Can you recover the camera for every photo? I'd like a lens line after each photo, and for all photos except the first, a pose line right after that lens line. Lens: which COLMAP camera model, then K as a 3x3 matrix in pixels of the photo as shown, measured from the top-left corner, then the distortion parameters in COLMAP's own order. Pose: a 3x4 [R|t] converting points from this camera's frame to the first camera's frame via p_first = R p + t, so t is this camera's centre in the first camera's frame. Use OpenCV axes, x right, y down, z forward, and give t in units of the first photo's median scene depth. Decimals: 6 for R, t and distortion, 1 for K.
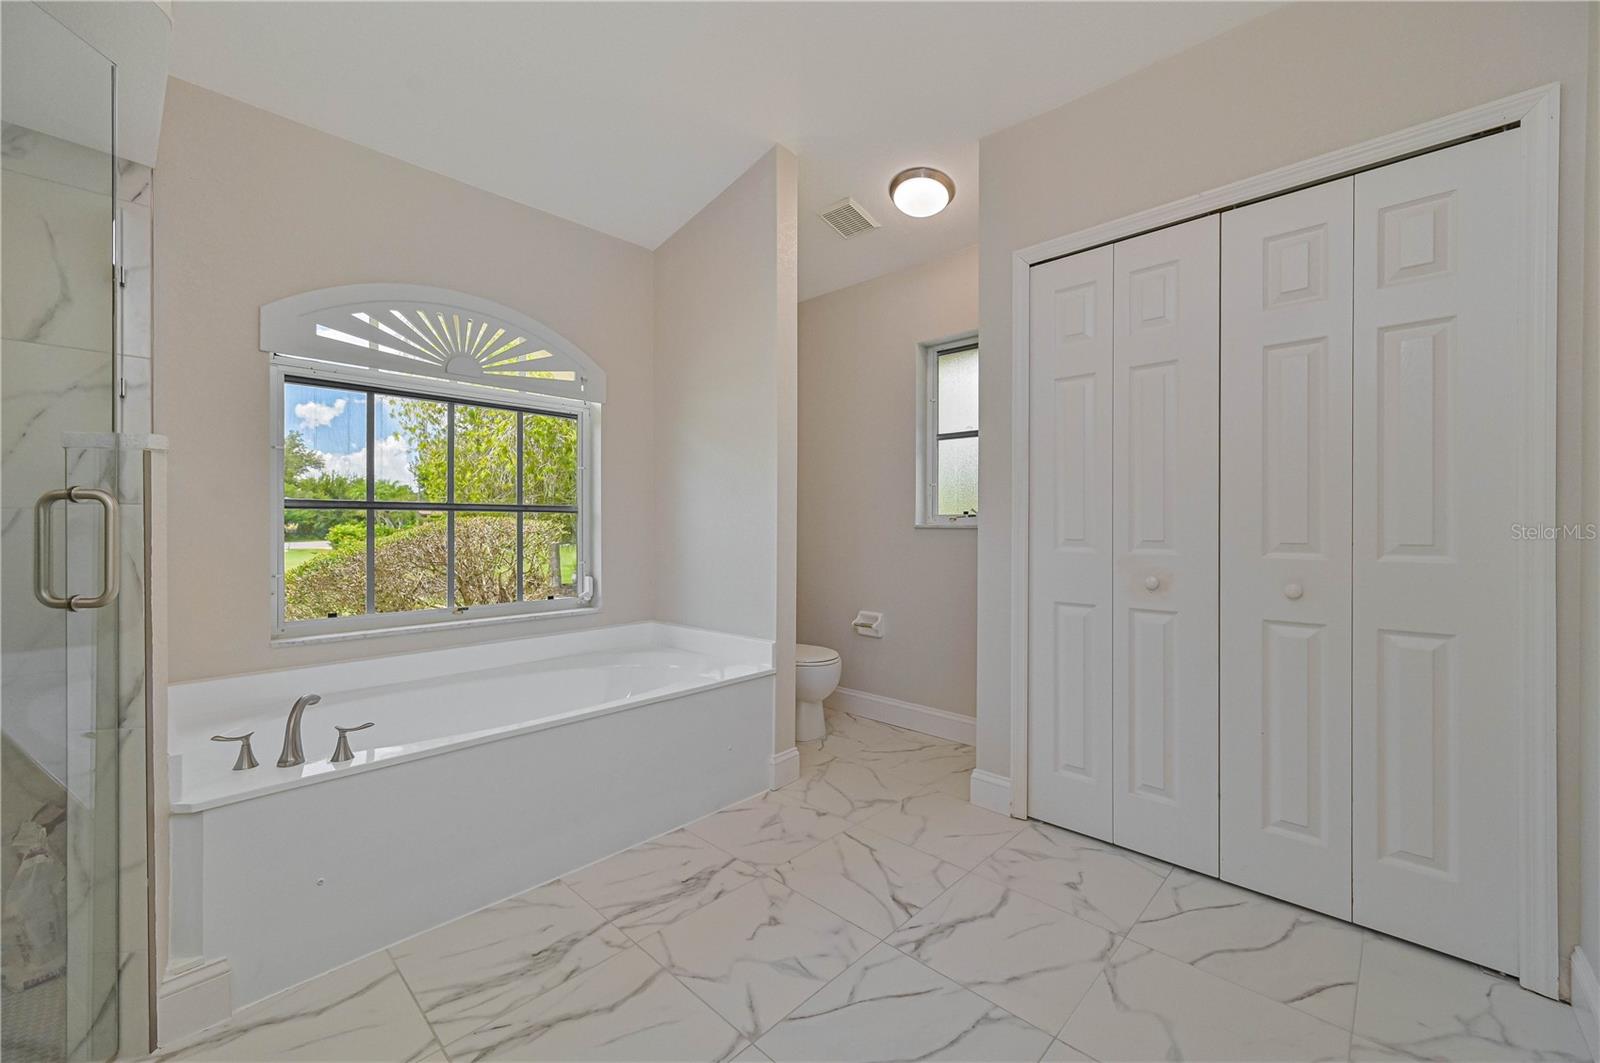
lens RADIAL K [[632.0, 0, 799.4], [0, 632.0, 528.4], [0, 0, 1]] dist [-0.000109, 0.000030]
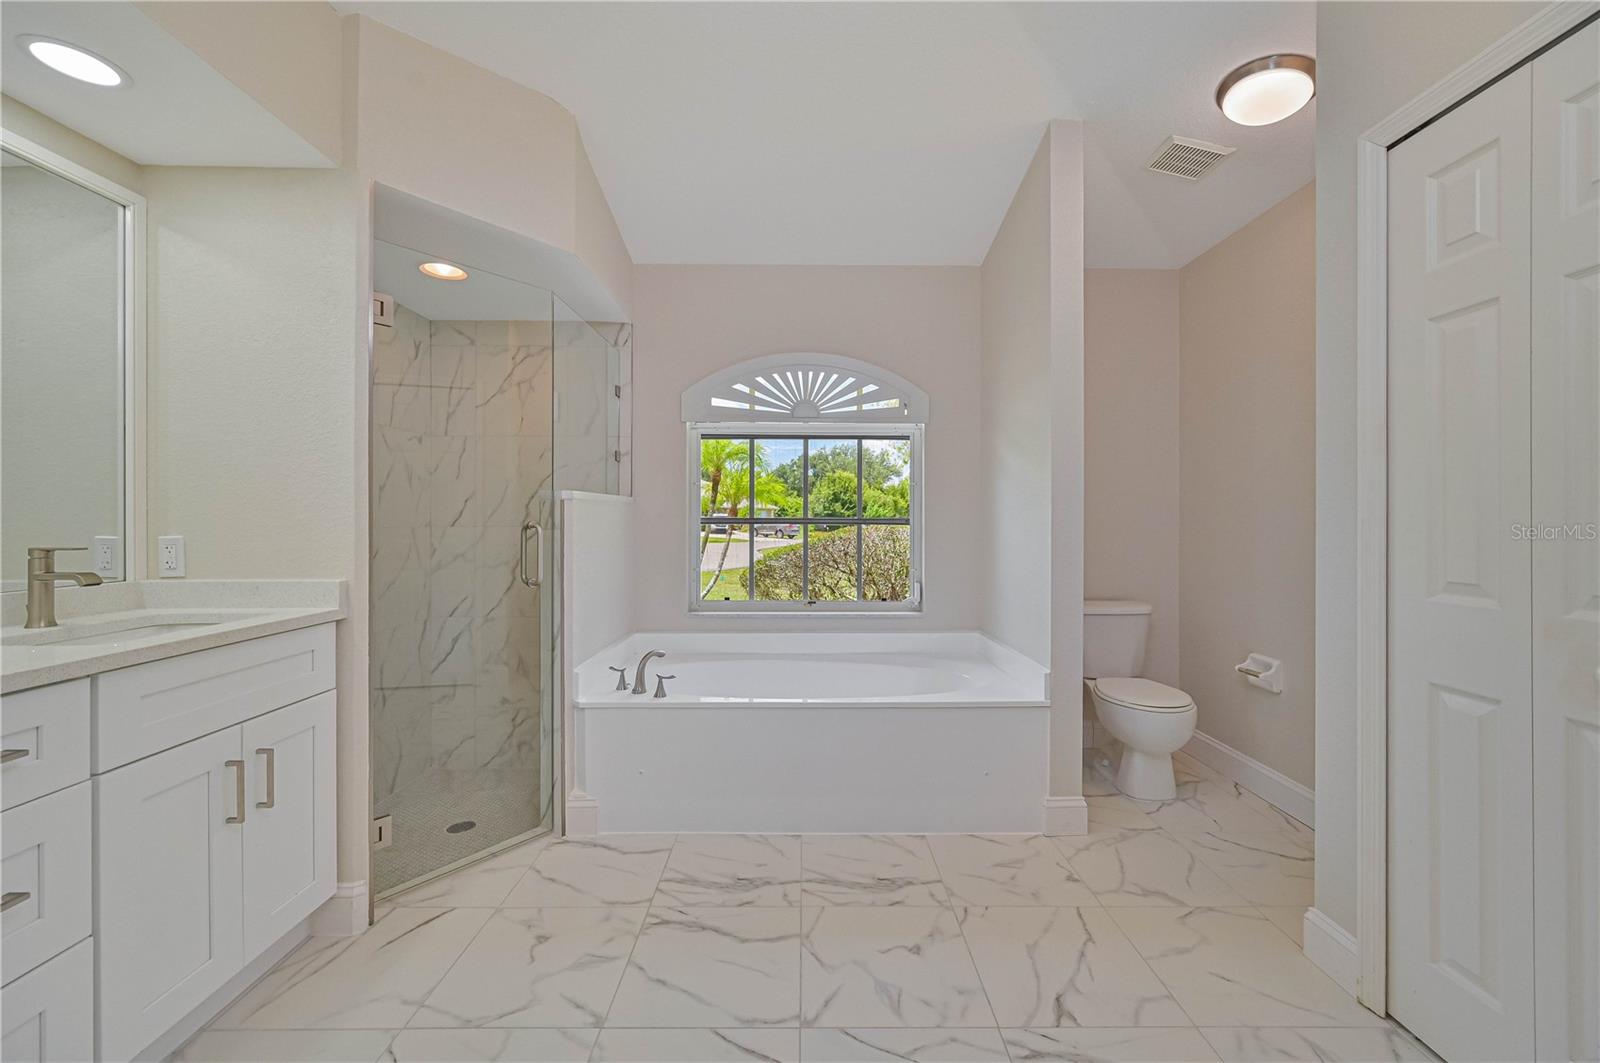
lens RADIAL K [[632.0, 0, 814.5], [0, 632.0, 522.5], [0, 0, 1]] dist [-0.000109, 0.000030]
pose [[0.699087, 0.003710, -0.715027, 0.434455], [-0.006828, 0.999976, -0.001488, -0.034883], [0.715004, 0.005923, 0.699095, 0.149687]]
